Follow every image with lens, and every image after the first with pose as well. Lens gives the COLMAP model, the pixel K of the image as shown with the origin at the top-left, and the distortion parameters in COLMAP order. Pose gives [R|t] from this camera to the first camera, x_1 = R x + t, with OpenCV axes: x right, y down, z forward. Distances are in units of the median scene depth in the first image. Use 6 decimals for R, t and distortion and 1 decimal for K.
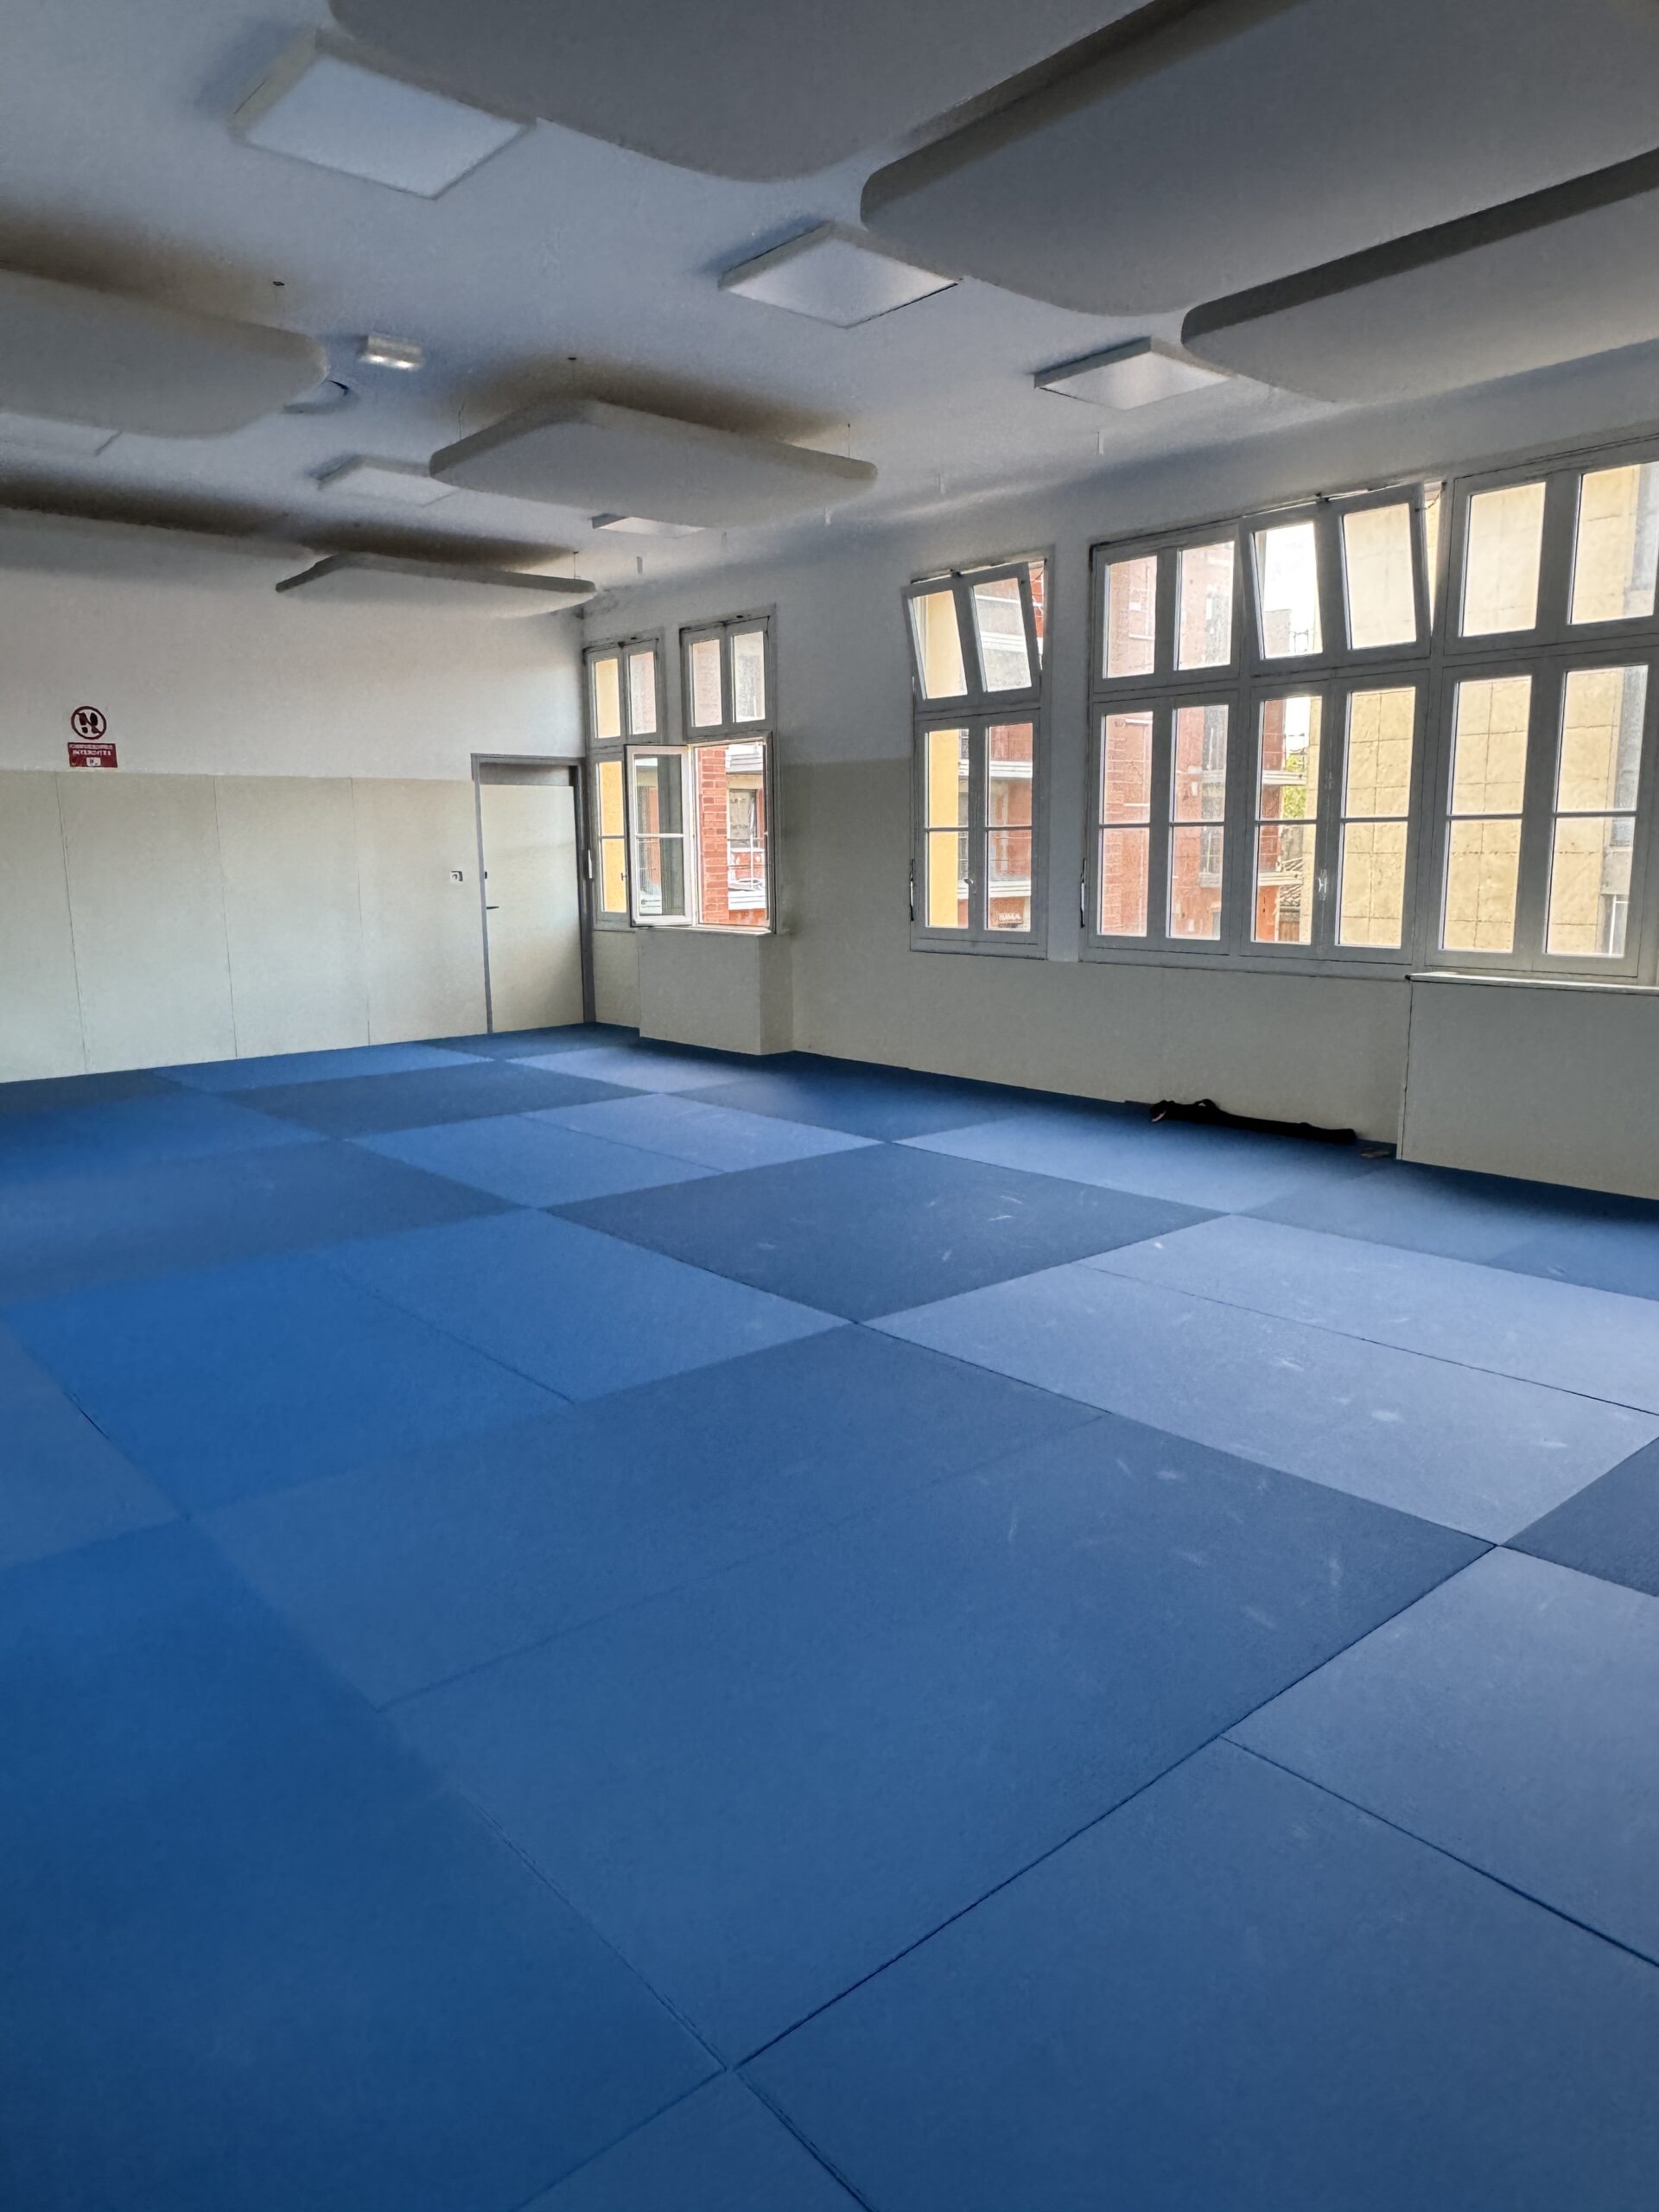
lens RADIAL K [[1465.1, 0, 829.5], [0, 1465.1, 1106.0], [0, 0, 1]] dist [-0.024695, -0.000233]
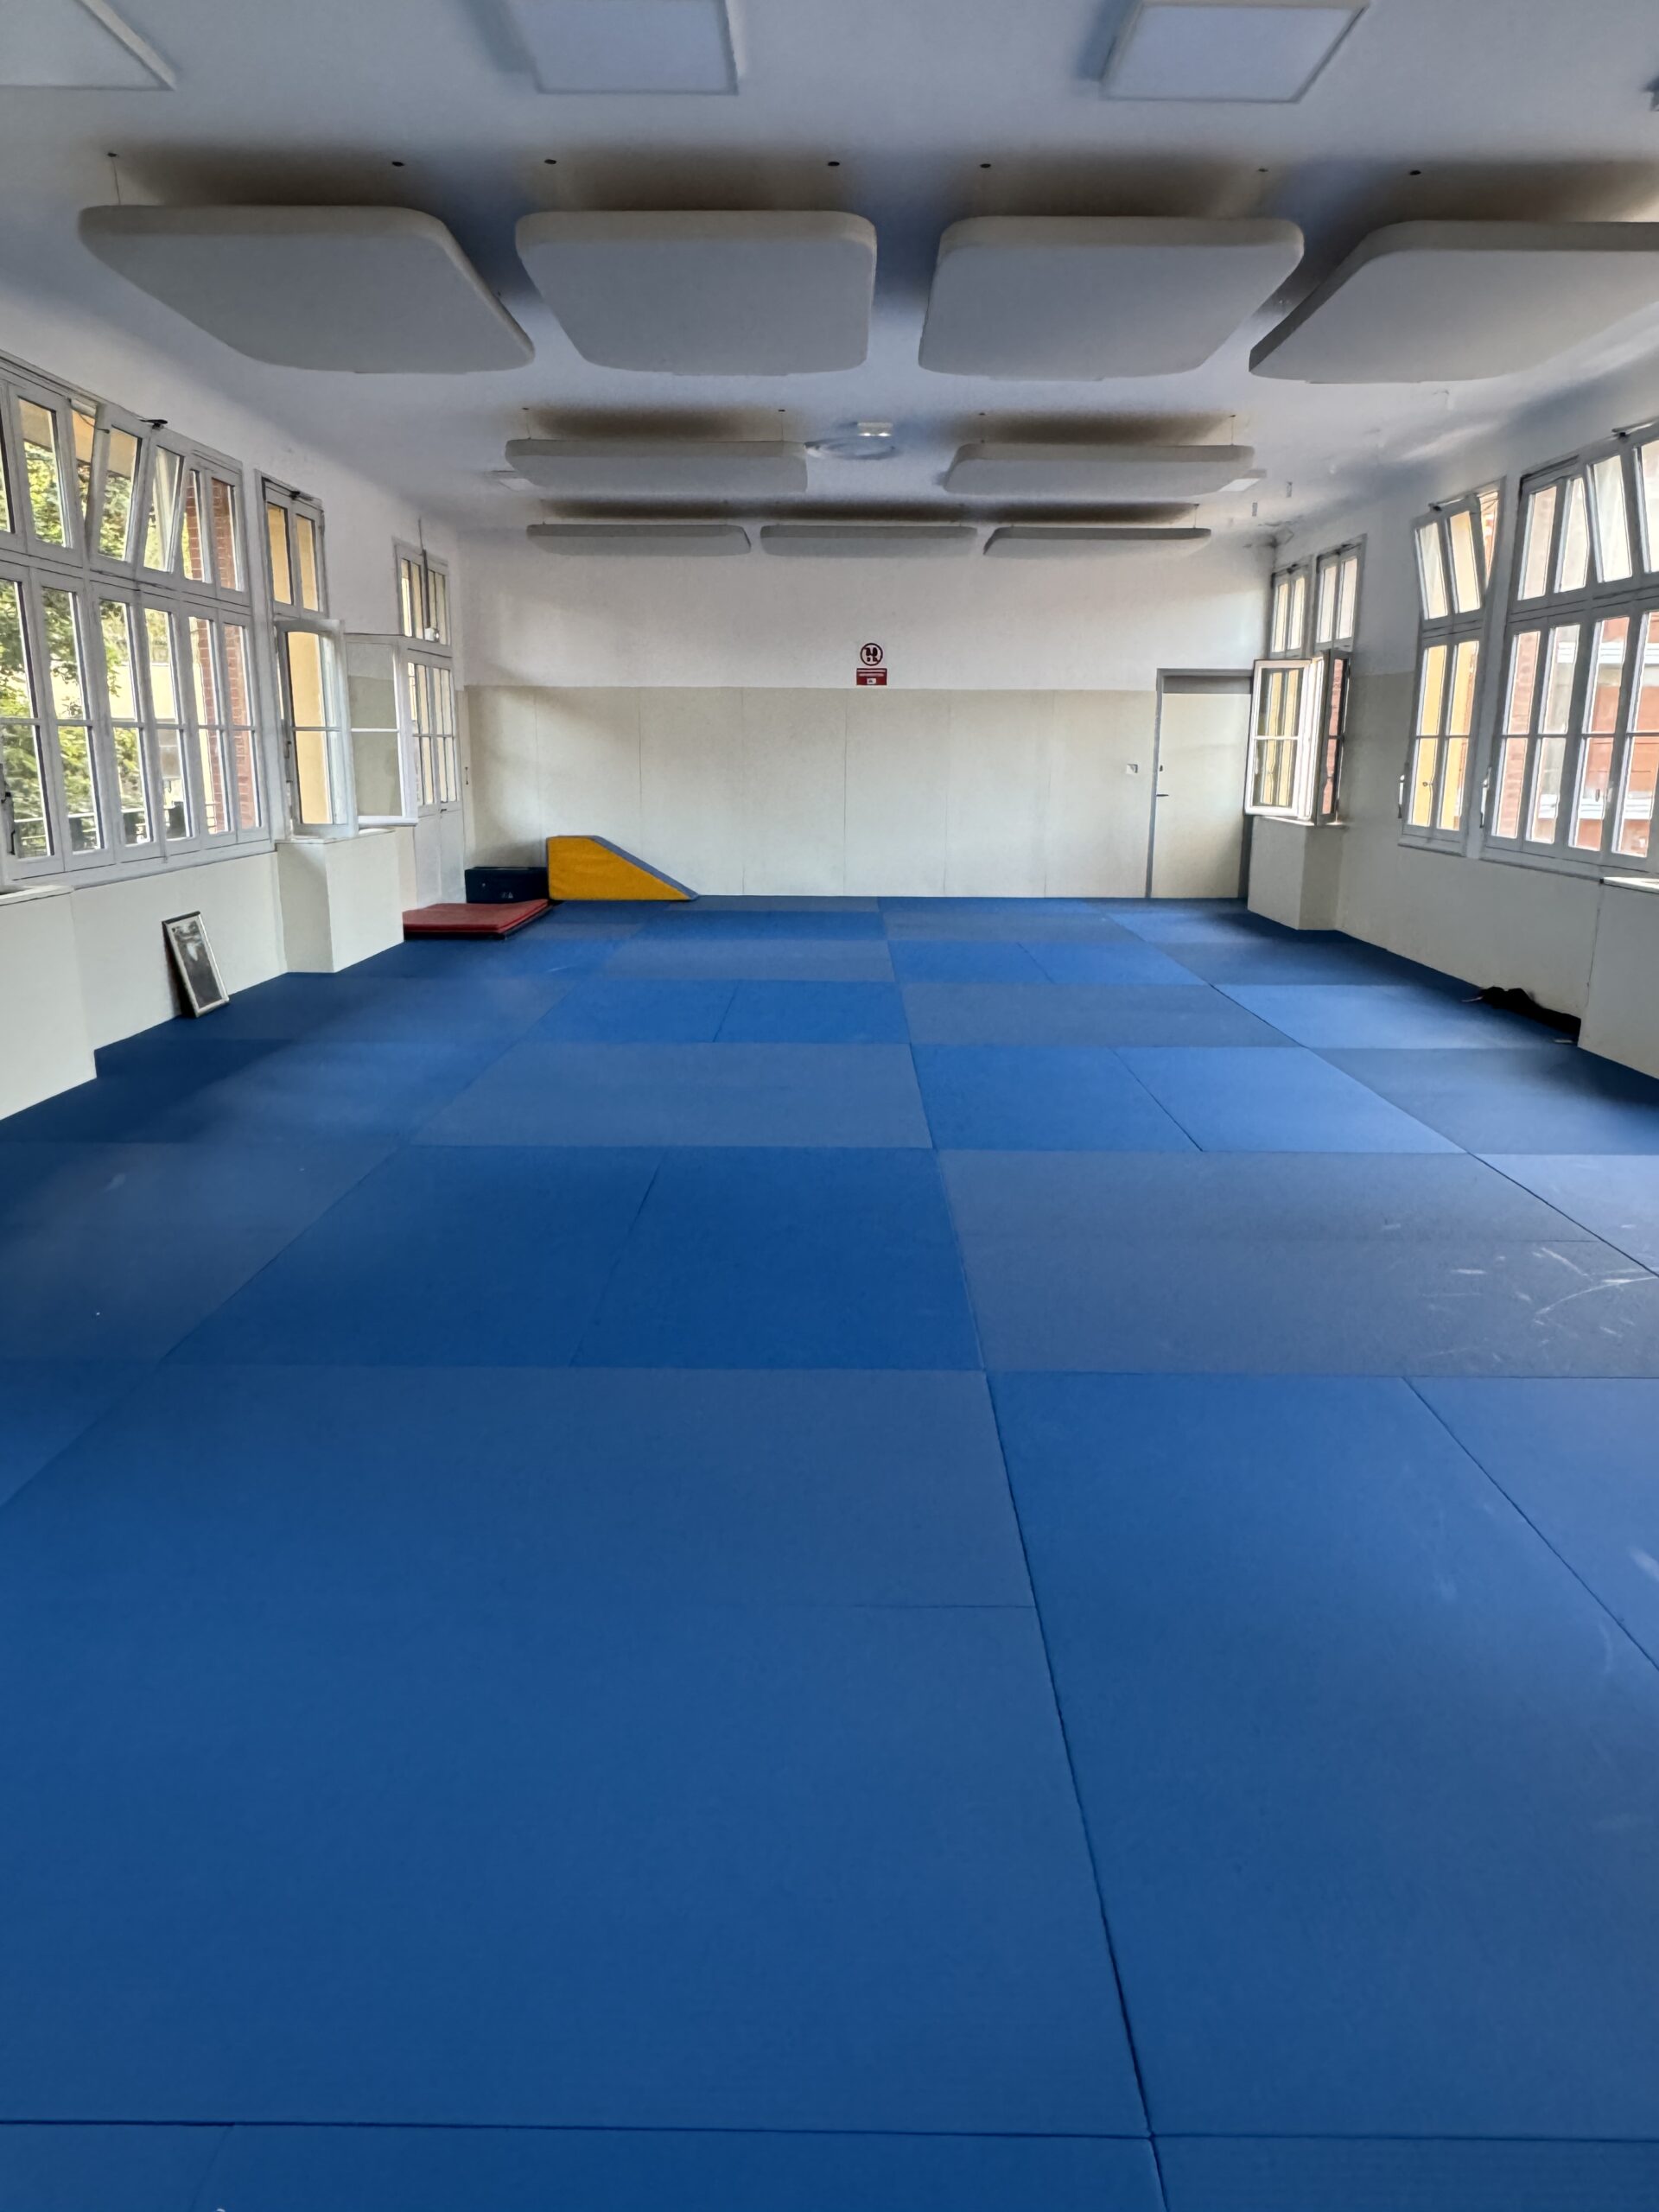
lens RADIAL K [[1465.1, 0, 829.5], [0, 1465.1, 1106.0], [0, 0, 1]] dist [-0.024695, -0.000233]
pose [[0.746753, 0.172135, -0.642441, 0.476104], [-0.126723, 0.985057, 0.116636, 0.017033], [0.652918, -0.005686, 0.757408, -0.140480]]
